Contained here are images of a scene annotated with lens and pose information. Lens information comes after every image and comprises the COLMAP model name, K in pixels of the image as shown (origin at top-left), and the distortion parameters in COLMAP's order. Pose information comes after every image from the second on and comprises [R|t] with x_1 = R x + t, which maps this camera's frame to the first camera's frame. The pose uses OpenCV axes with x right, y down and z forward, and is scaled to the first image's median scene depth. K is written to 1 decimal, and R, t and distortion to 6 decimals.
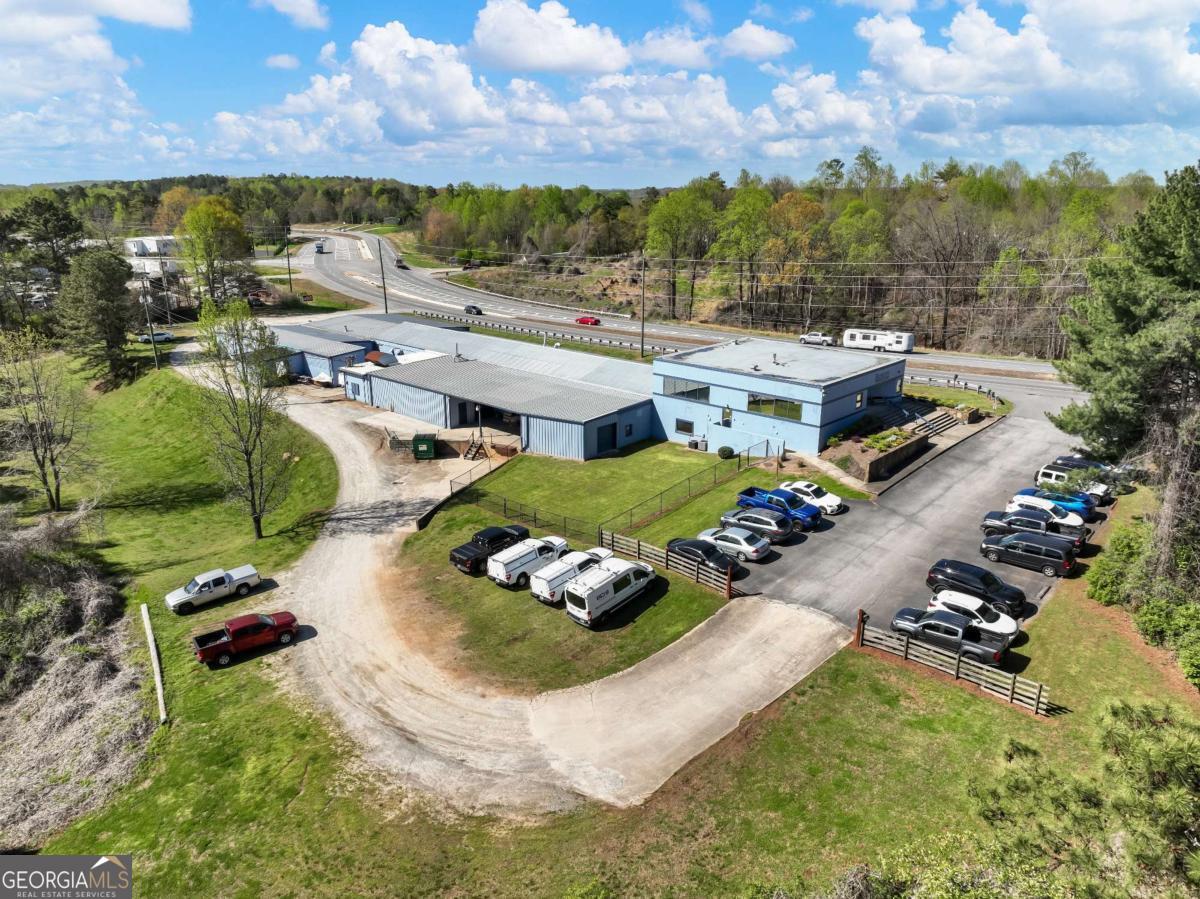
lens RADIAL K [[855.3, 0, 597.9], [0, 855.3, 449.5], [0, 0, 1]] dist [-0.000666, 0.000246]
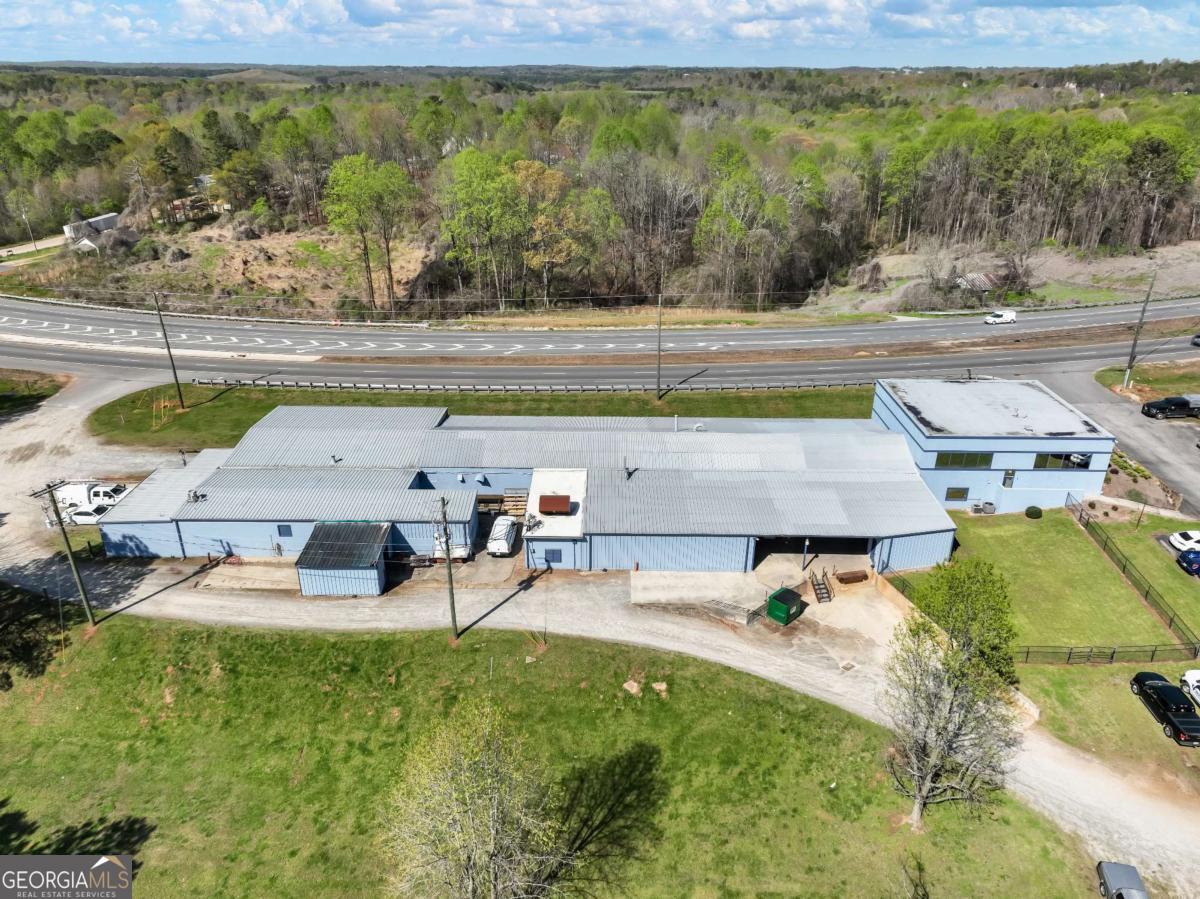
lens RADIAL K [[855.3, 0, 602.5], [0, 855.3, 450.0], [0, 0, 1]] dist [-0.000666, 0.000246]
pose [[0.738974, -0.273402, 0.615767, -0.774952], [0.194301, 0.961612, 0.193779, -0.334769], [-0.645108, -0.023553, 0.763728, 0.456607]]
